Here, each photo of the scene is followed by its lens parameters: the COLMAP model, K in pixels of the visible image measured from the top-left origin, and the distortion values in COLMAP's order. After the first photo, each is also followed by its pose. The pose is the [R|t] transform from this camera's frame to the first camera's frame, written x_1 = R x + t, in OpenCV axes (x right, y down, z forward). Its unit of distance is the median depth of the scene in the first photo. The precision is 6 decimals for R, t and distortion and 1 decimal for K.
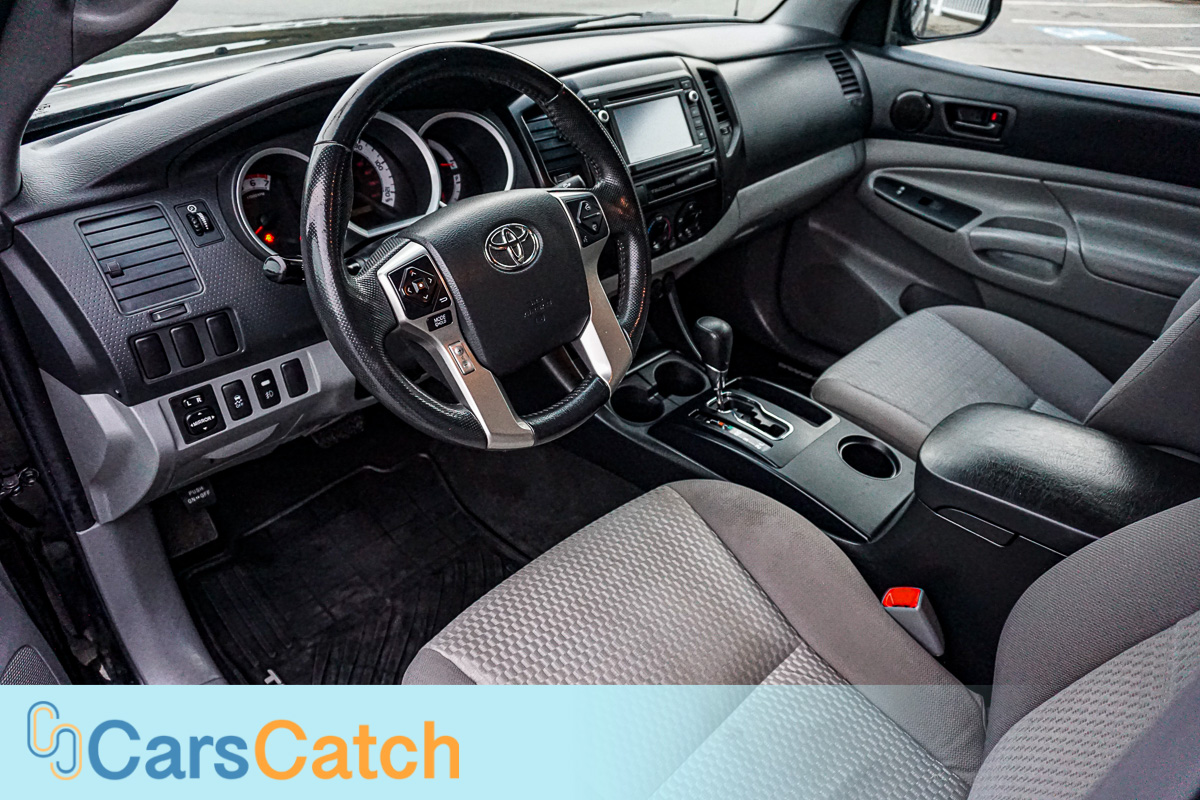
lens RADIAL K [[817.2, 0, 600.0], [0, 817.2, 400.0], [0, 0, 1]] dist [-0.029843, 0.026049]
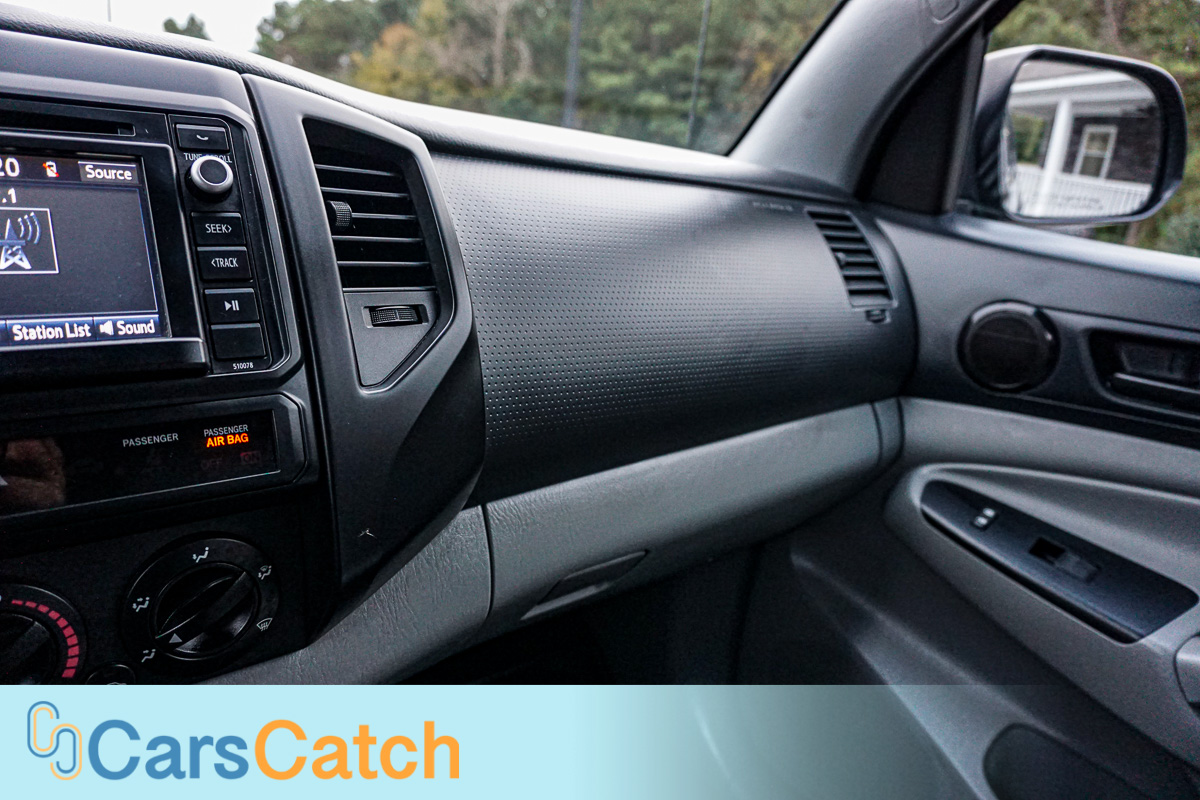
lens RADIAL K [[817.2, 0, 600.0], [0, 817.2, 400.0], [0, 0, 1]] dist [-0.029843, 0.026049]
pose [[0.991524, 0.087332, -0.096194, 0.205128], [-0.111851, 0.950462, -0.290019, -0.171020], [0.066101, 0.298320, 0.952174, 0.562800]]
